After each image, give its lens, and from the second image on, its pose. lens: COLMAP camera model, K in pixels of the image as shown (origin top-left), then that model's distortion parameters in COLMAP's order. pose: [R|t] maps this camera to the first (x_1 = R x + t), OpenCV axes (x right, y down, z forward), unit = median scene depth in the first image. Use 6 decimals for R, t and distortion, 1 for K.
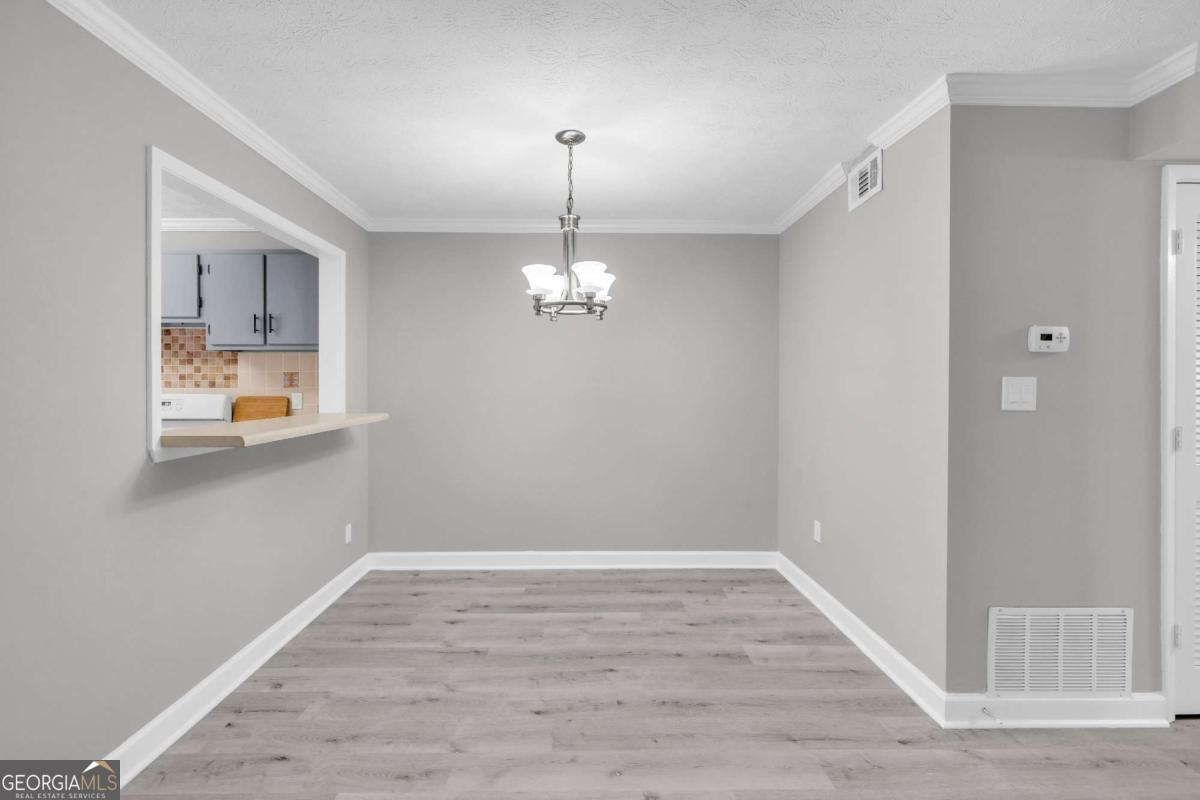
lens RADIAL K [[508.8, 0, 573.4], [0, 508.8, 386.0], [0, 0, 1]] dist [-0.002774, -0.000120]
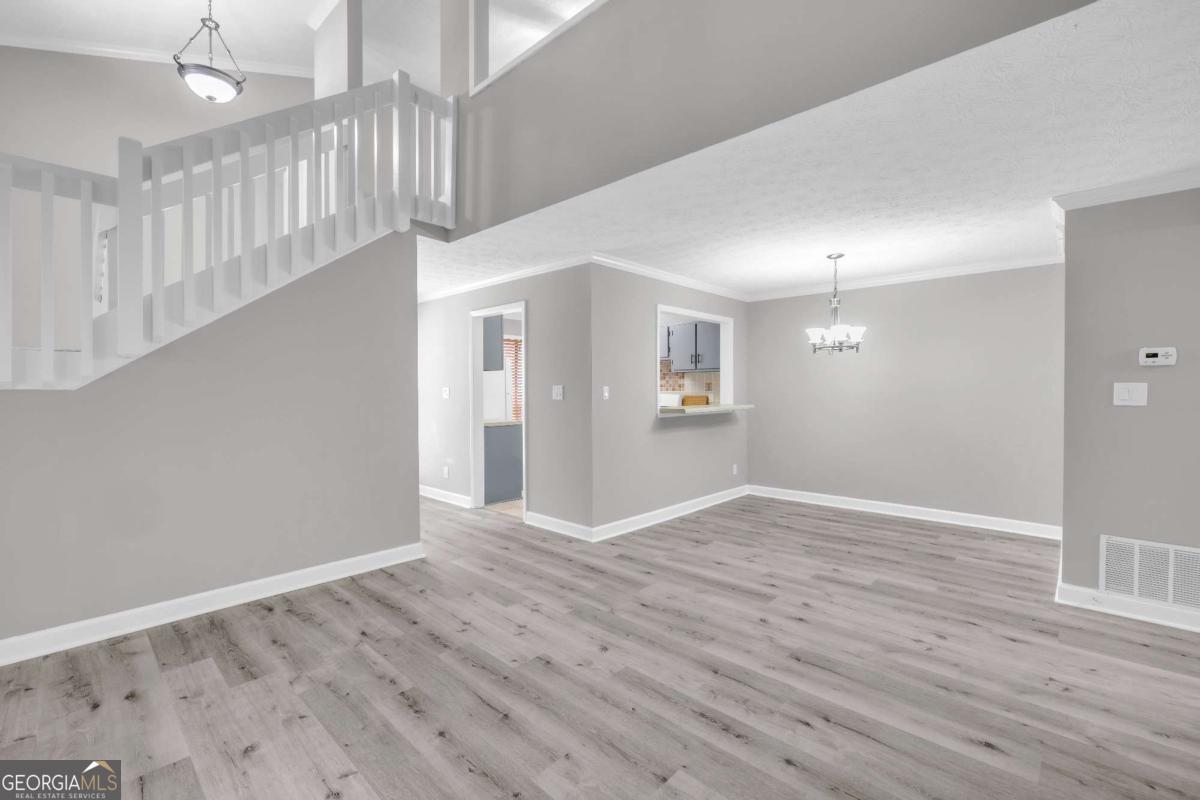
lens RADIAL K [[495.5, 0, 600.0], [0, 495.5, 400.0], [0, 0, 1]] dist [0.002309, 0.000072]
pose [[0.727739, 0.011508, -0.685758, 0.616832], [0.002803, 0.999801, 0.019752, -0.000359], [0.685849, -0.016296, 0.727561, -0.917116]]
